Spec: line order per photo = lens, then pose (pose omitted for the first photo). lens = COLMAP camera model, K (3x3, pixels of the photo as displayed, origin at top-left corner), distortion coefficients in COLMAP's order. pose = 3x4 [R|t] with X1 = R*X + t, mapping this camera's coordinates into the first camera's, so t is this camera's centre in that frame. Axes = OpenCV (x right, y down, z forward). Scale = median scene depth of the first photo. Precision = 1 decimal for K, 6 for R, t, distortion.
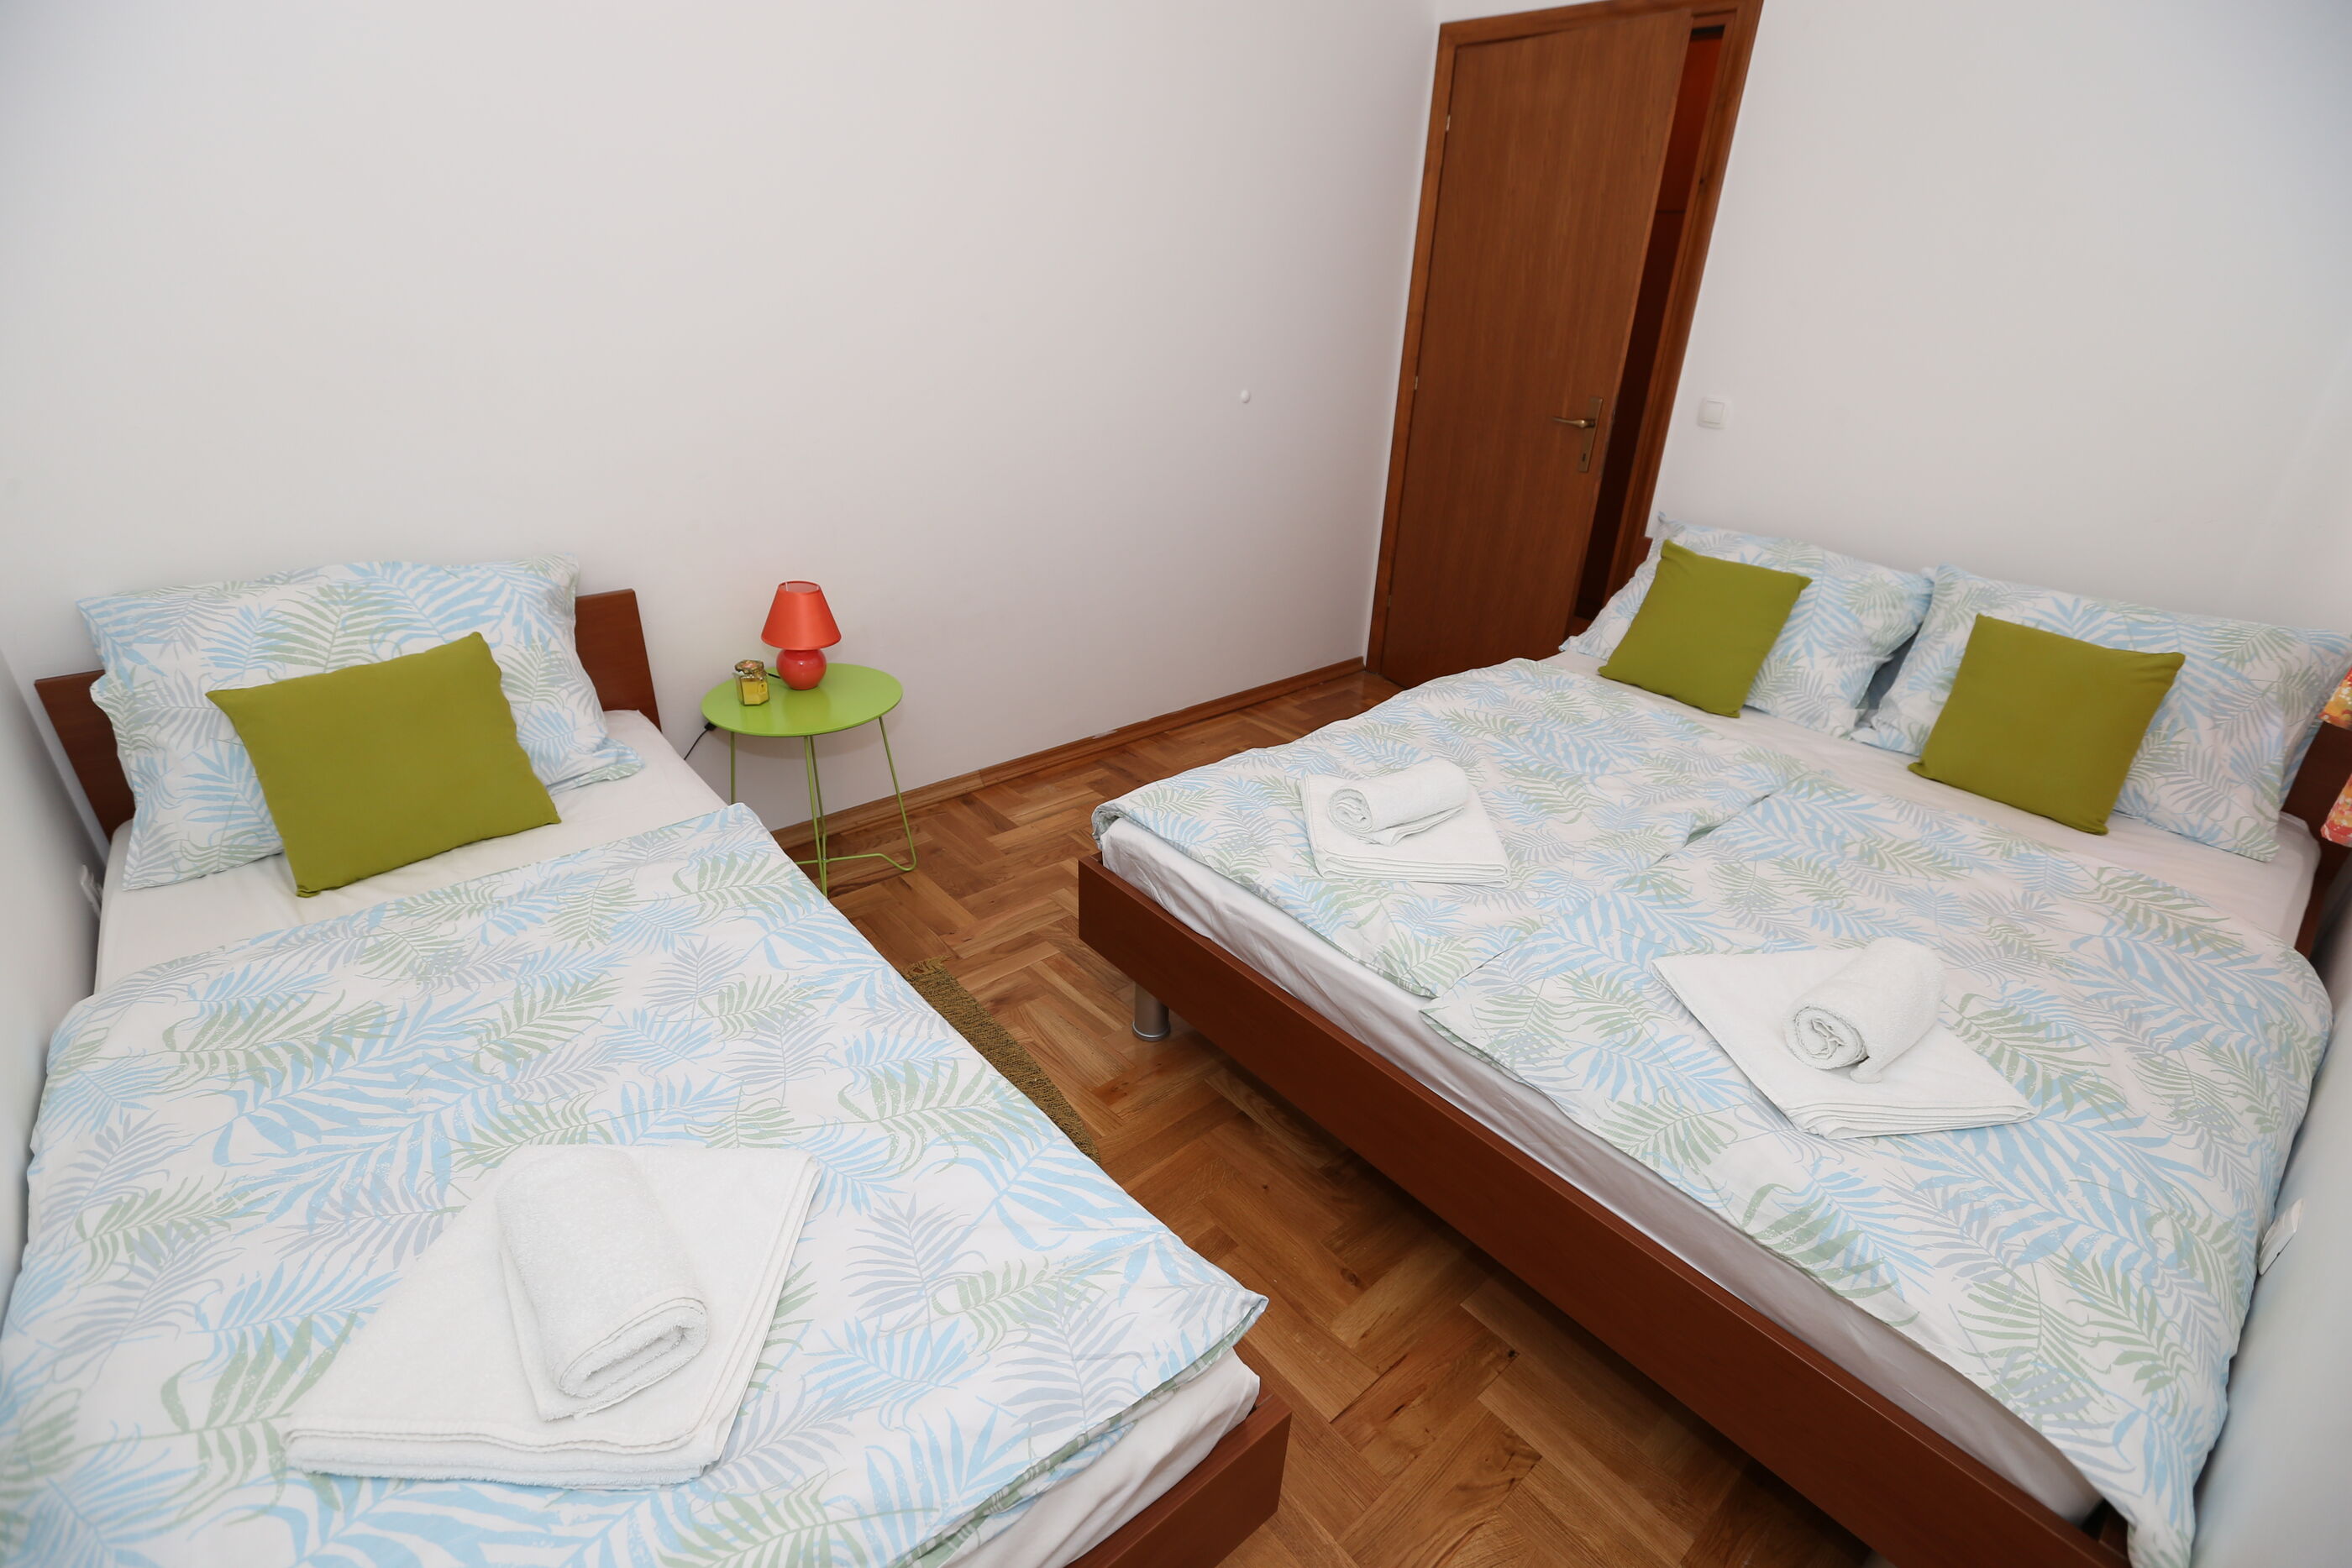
lens RADIAL K [[1070.5, 0, 1171.9], [0, 1070.5, 787.2], [0, 0, 1]] dist [-0.057518, 0.023018]
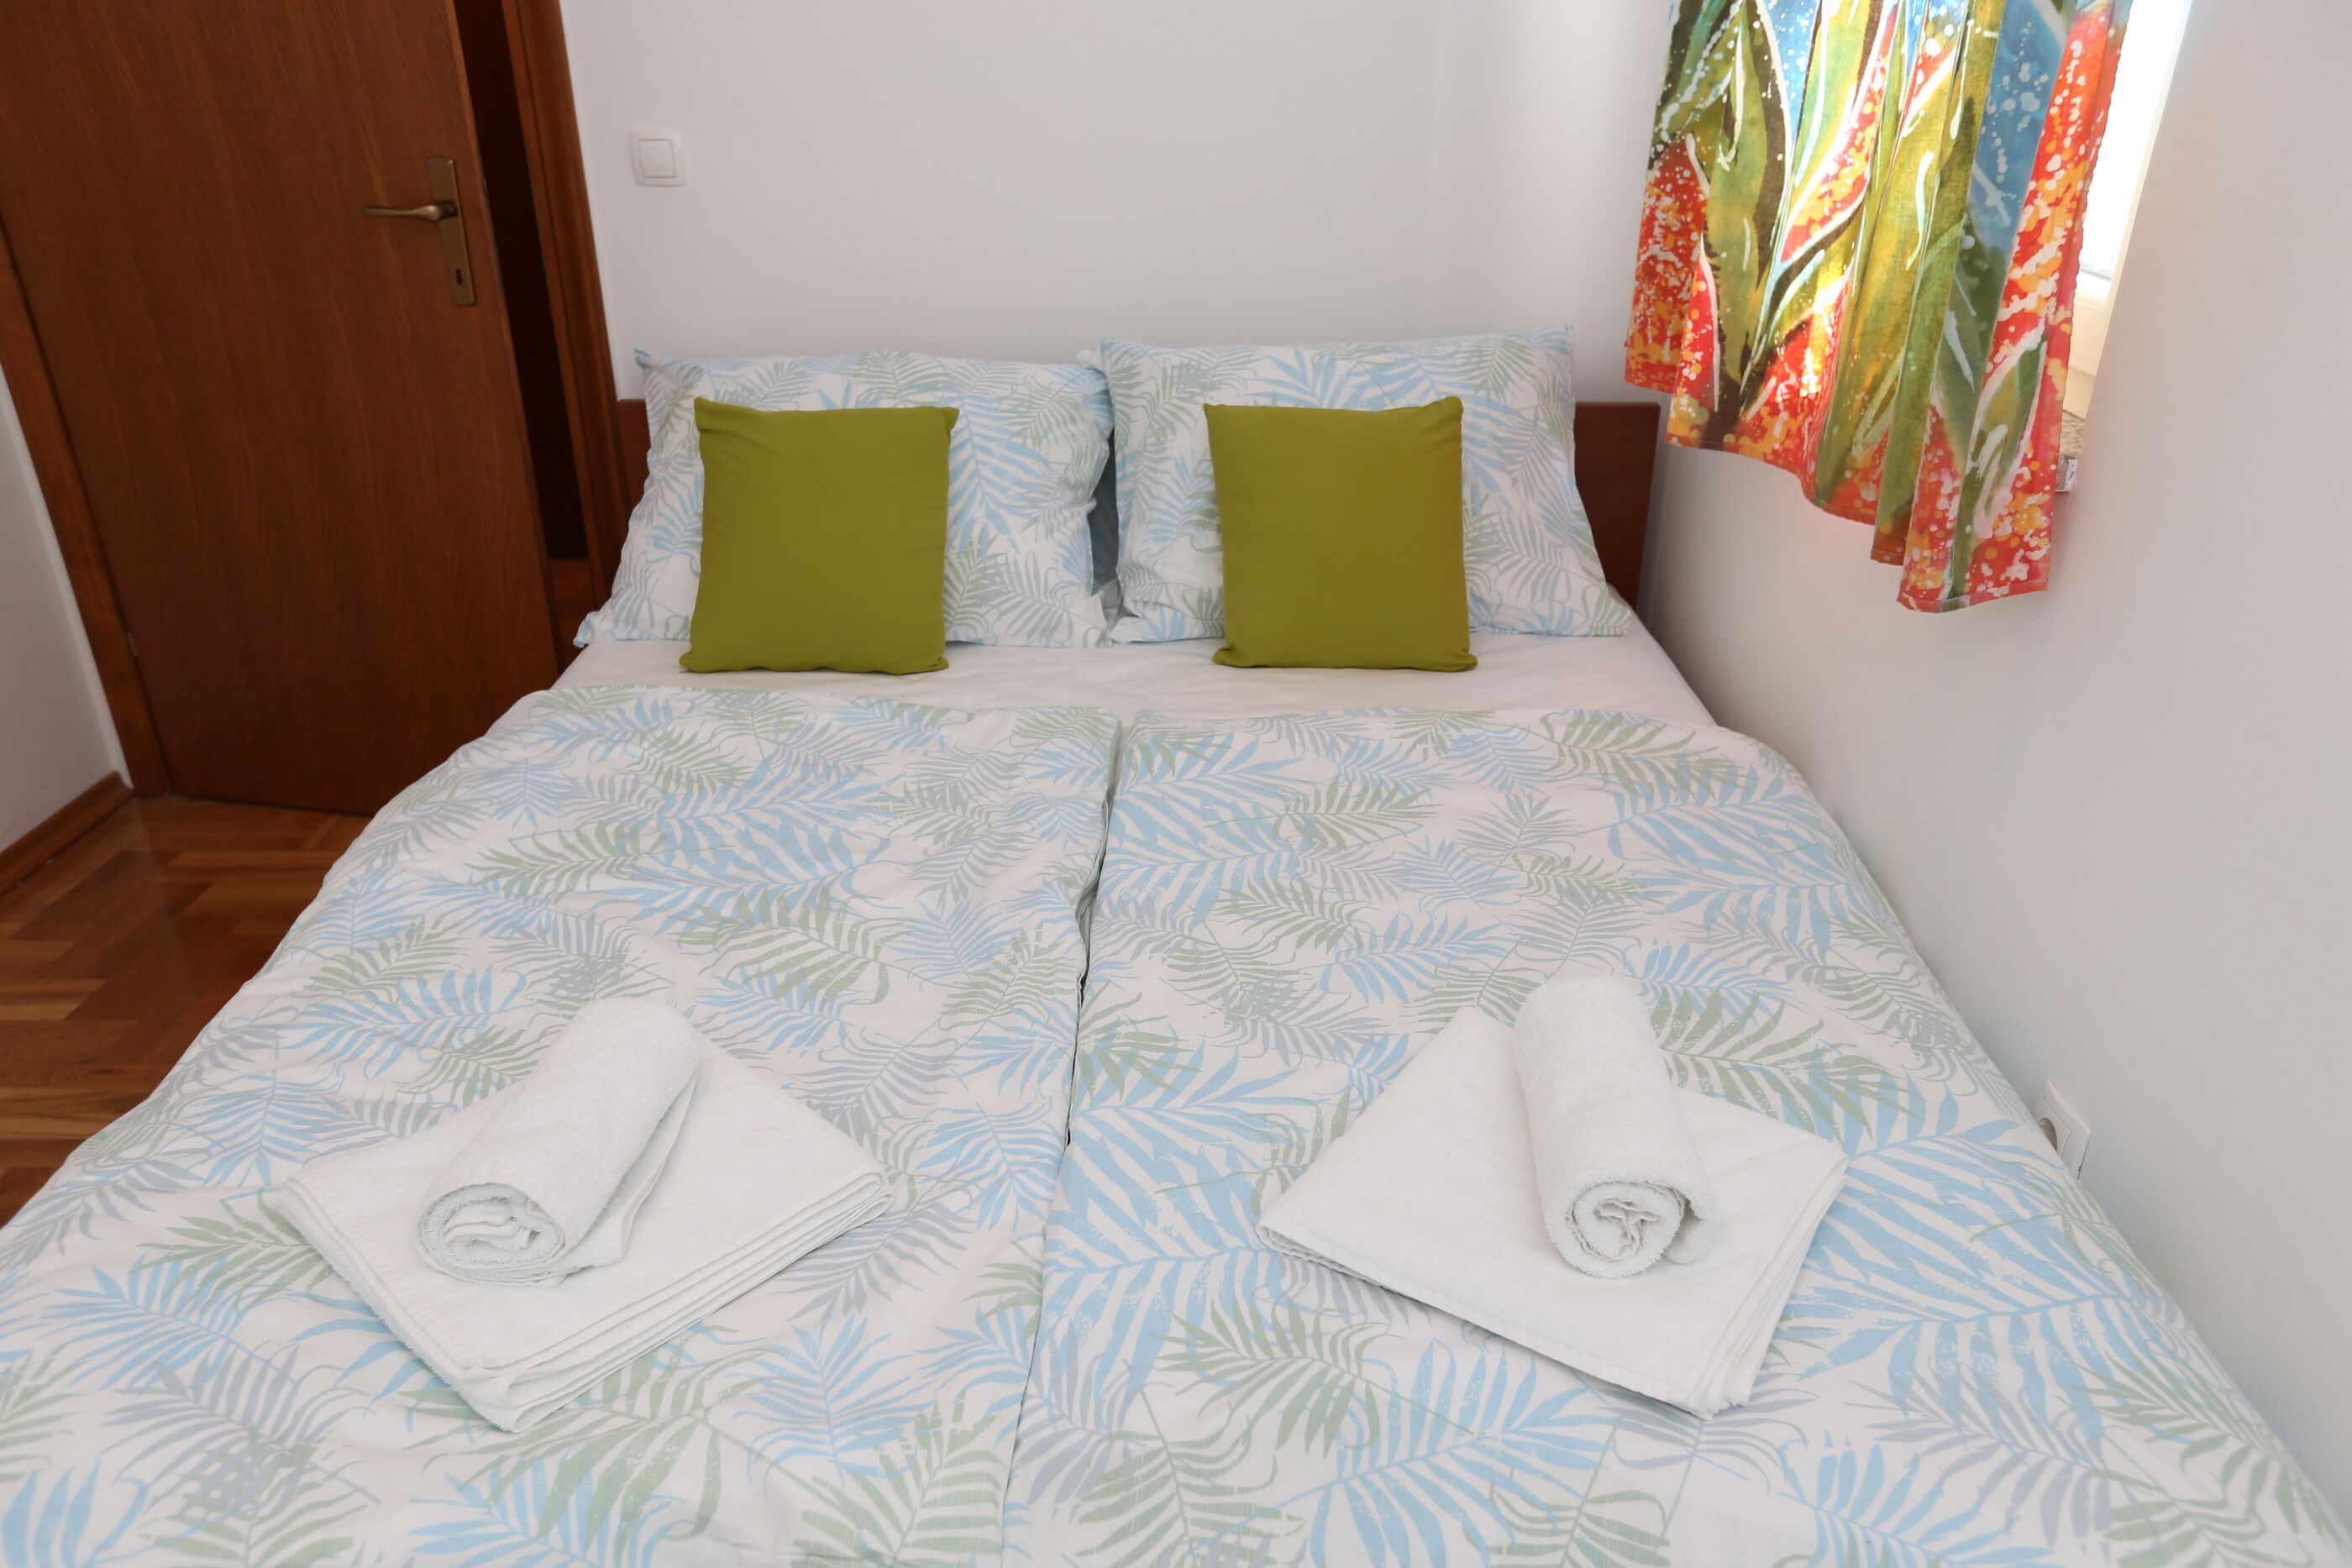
lens RADIAL K [[1684.3, 0, 1176.0], [0, 1684.3, 770.0], [0, 0, 1]] dist [-0.016383, 0.040989]
pose [[0.652927, -0.354125, 0.669538, -0.020312], [0.357520, 0.923392, 0.139740, -0.109055], [-0.667731, 0.148134, 0.729514, 0.281043]]
